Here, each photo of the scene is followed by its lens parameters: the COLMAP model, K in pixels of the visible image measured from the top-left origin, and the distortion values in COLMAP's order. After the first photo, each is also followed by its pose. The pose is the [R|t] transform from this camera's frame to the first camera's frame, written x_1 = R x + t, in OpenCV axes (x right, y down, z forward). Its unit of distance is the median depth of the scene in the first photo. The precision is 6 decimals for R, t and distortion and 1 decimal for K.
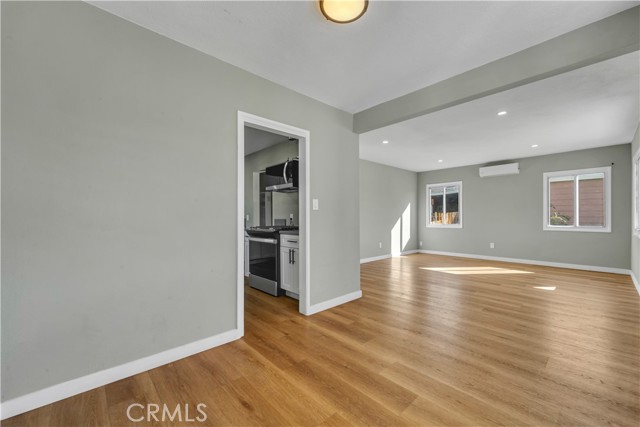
lens RADIAL K [[260.1, 0, 317.9], [0, 260.1, 211.3], [0, 0, 1]] dist [0.010928, 0.000080]
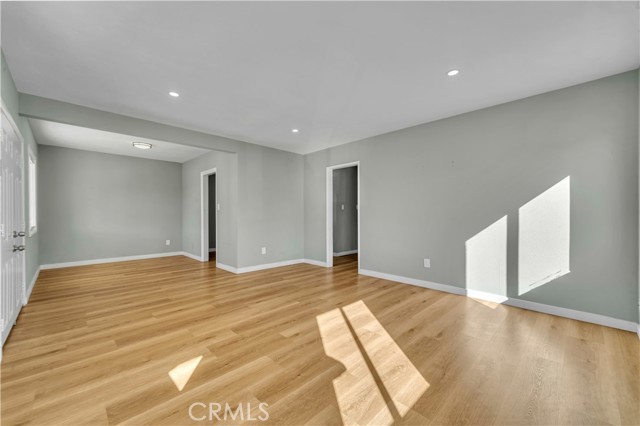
lens RADIAL K [[260.1, 0, 325.6], [0, 260.1, 214.9], [0, 0, 1]] dist [0.010928, 0.000080]
pose [[0.042682, 0.011134, -0.999027, 0.753162], [0.012689, 0.999851, 0.011685, 0.012658], [0.999008, -0.013175, 0.042534, 0.698638]]
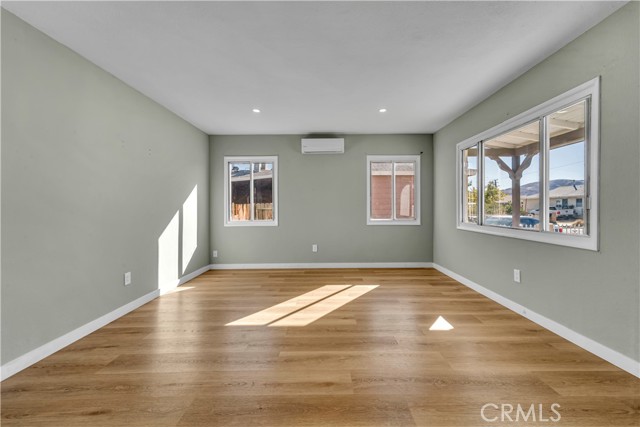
lens RADIAL K [[260.1, 0, 320.2], [0, 260.1, 210.1], [0, 0, 1]] dist [0.010928, 0.000080]
pose [[0.688997, -0.005571, 0.724743, 0.139292], [-0.009863, 0.999806, 0.017062, 0.010485], [-0.724697, -0.018904, 0.688808, 0.453084]]
